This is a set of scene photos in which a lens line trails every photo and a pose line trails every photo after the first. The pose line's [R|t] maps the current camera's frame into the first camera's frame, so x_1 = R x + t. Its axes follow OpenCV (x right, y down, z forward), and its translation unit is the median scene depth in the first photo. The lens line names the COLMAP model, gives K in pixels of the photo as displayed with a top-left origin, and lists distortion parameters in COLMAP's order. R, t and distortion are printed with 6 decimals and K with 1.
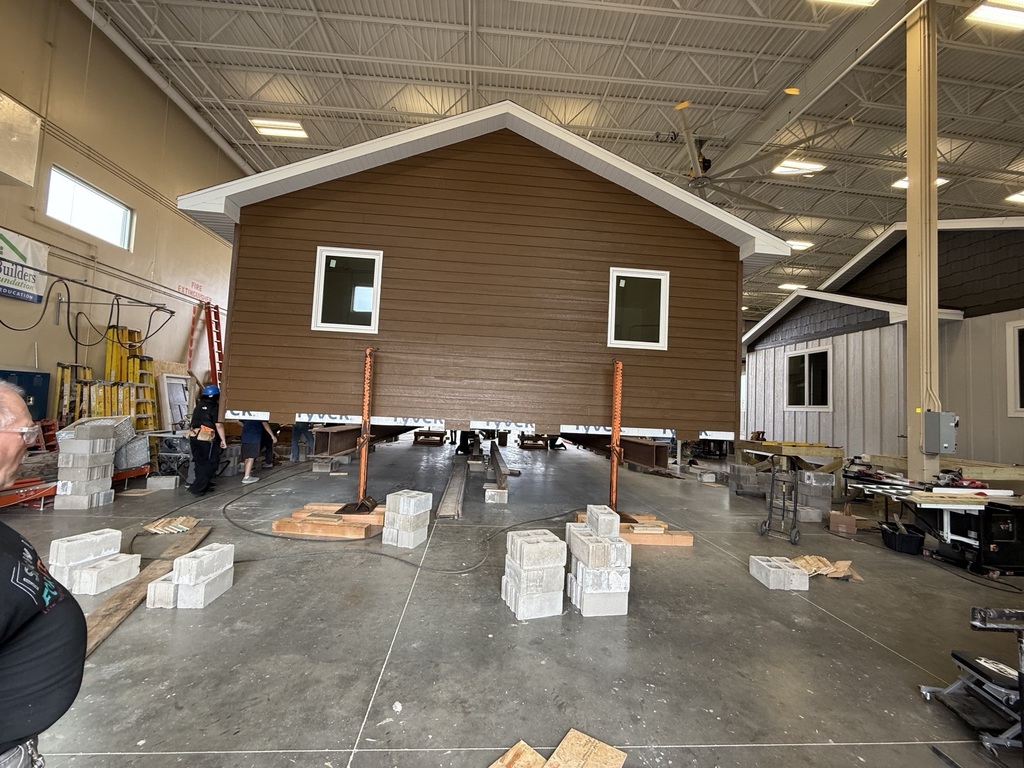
lens RADIAL K [[403.9, 0, 510.5], [0, 403.9, 382.8], [0, 0, 1]] dist [-0.001882, -0.000066]
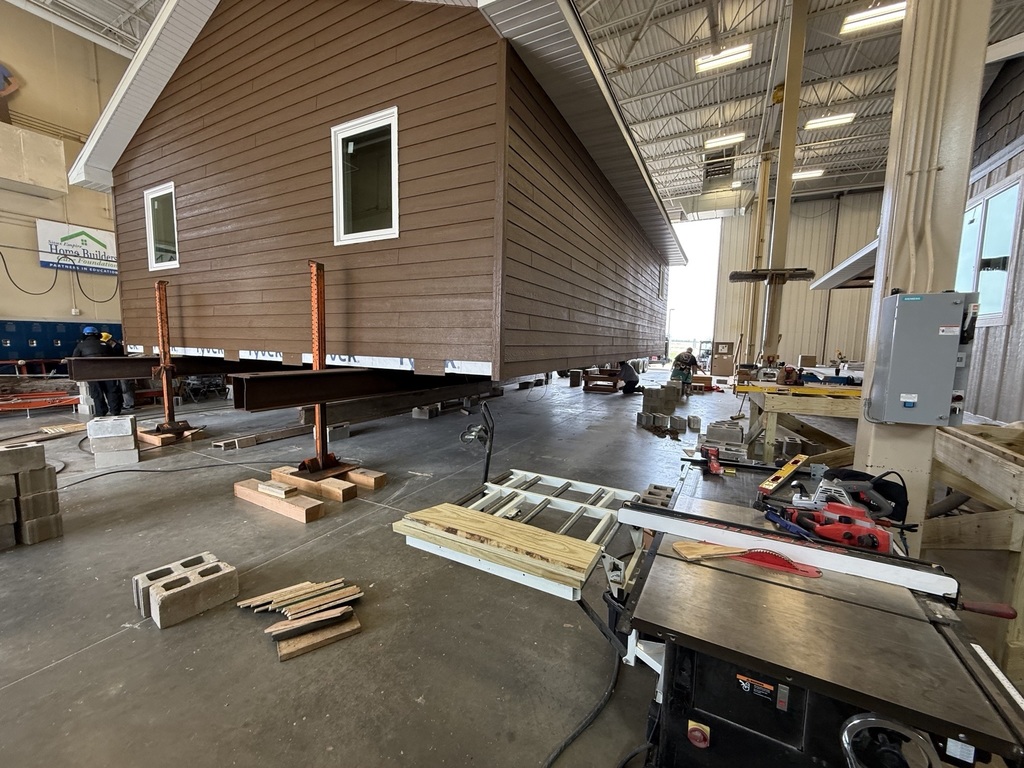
lens RADIAL K [[403.9, 0, 512.2], [0, 403.9, 384.7], [0, 0, 1]] dist [-0.001882, -0.000066]
pose [[0.848549, 0.026972, -0.528429, 0.899042], [0.049627, 0.990240, 0.130235, 0.079724], [0.526785, -0.136735, 0.838929, 0.519202]]
